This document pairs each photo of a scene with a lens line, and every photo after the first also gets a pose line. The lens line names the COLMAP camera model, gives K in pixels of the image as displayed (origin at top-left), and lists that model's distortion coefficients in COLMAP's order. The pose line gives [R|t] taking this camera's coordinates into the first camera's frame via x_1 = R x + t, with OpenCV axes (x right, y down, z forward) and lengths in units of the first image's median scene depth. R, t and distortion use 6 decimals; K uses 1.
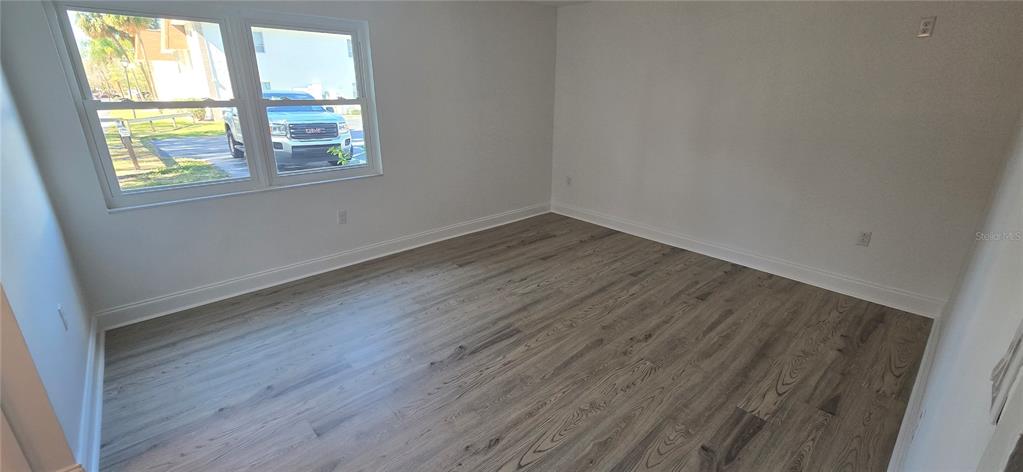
lens RADIAL K [[415.3, 0, 504.7], [0, 415.3, 229.3], [0, 0, 1]] dist [-0.002779, 0.000100]
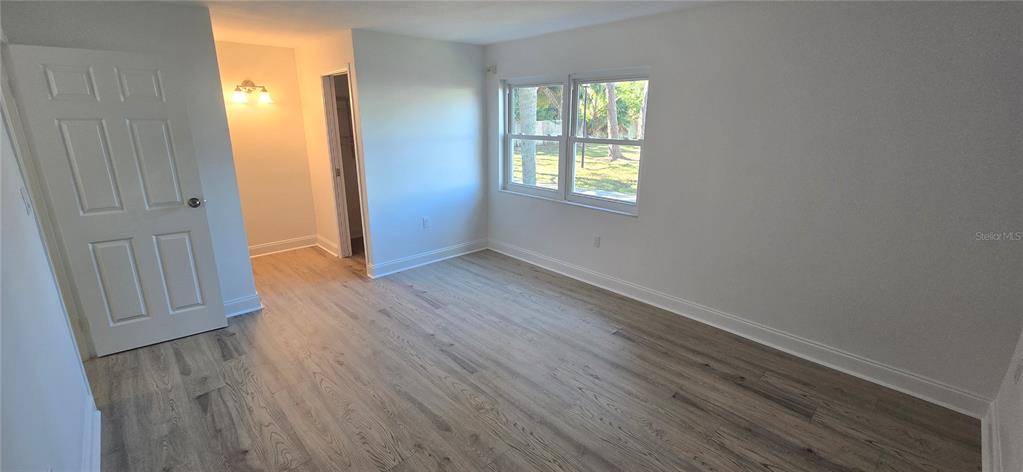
lens RADIAL K [[415.3, 0, 508.2], [0, 415.3, 235.3], [0, 0, 1]] dist [-0.002779, 0.000100]
pose [[0.034391, 0.273799, -0.961172, 0.819344], [-0.319217, 0.914372, 0.249046, -0.301116], [0.947057, 0.298258, 0.118847, 0.779974]]
